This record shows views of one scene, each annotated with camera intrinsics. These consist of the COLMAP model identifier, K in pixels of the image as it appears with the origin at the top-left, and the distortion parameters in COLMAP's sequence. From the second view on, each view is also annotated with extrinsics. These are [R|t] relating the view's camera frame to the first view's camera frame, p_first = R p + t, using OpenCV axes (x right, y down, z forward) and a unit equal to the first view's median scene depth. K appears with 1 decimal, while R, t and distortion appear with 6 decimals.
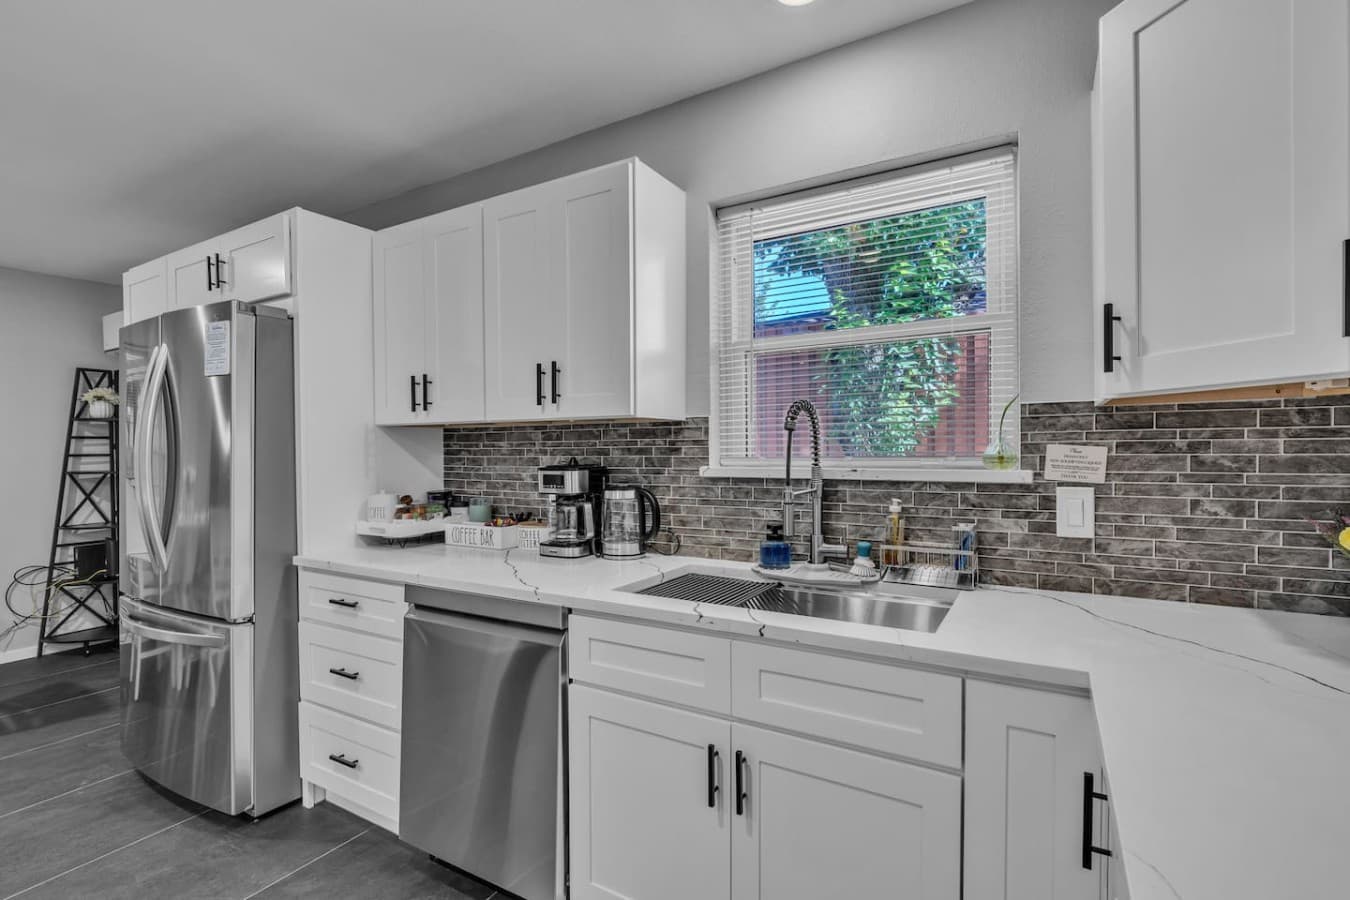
lens RADIAL K [[618.1, 0, 681.3], [0, 618.1, 462.8], [0, 0, 1]] dist [-0.002706, 0.000487]
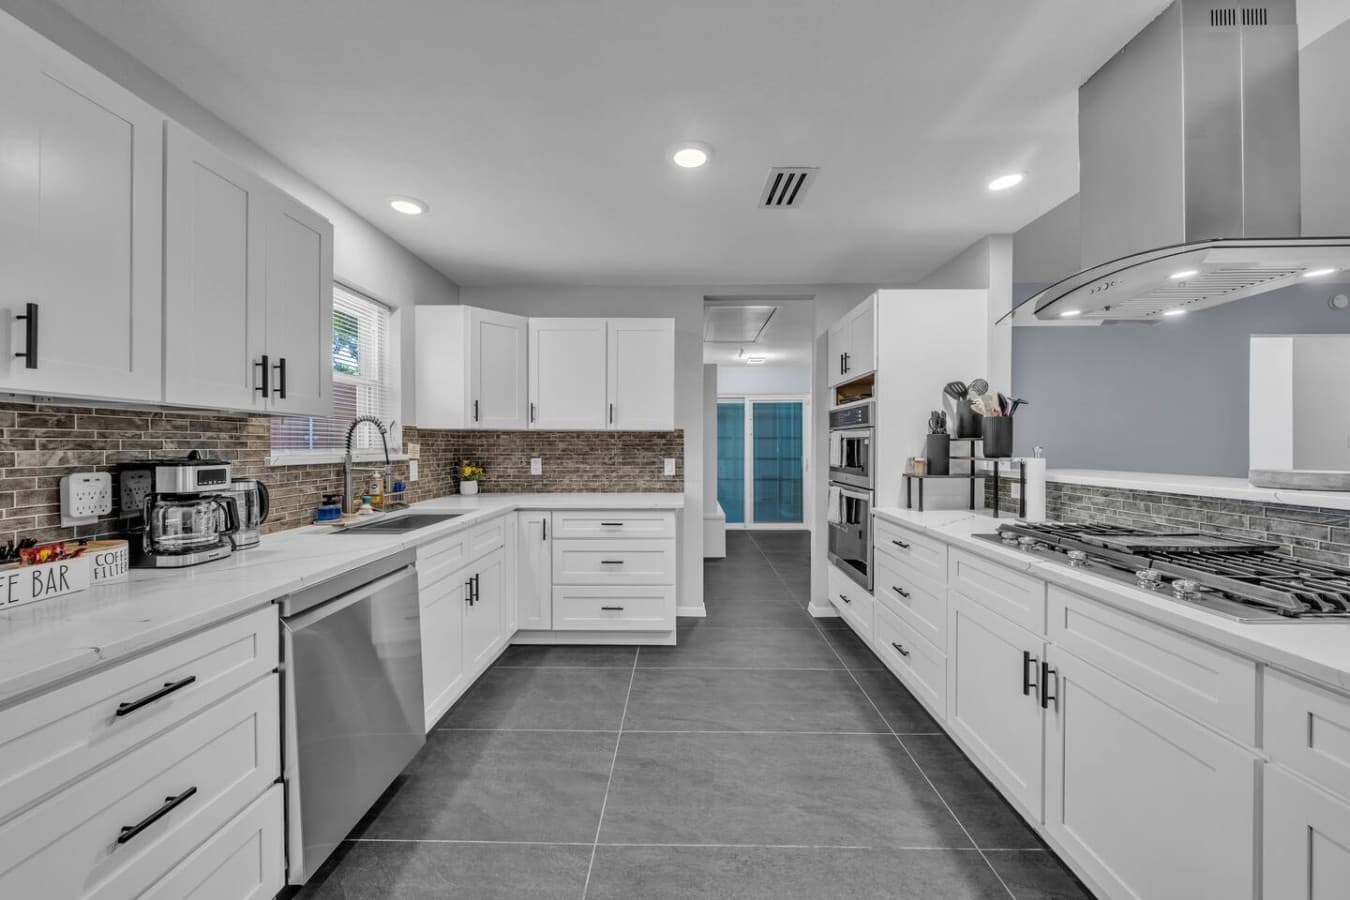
lens RADIAL K [[618.1, 0, 676.9], [0, 618.1, 450.6], [0, 0, 1]] dist [-0.002706, 0.000487]
pose [[-0.510195, 0.001381, 0.860057, -1.346750], [0.022854, 0.999667, 0.011952, -0.003984], [-0.859755, 0.025754, -0.510057, 0.881727]]
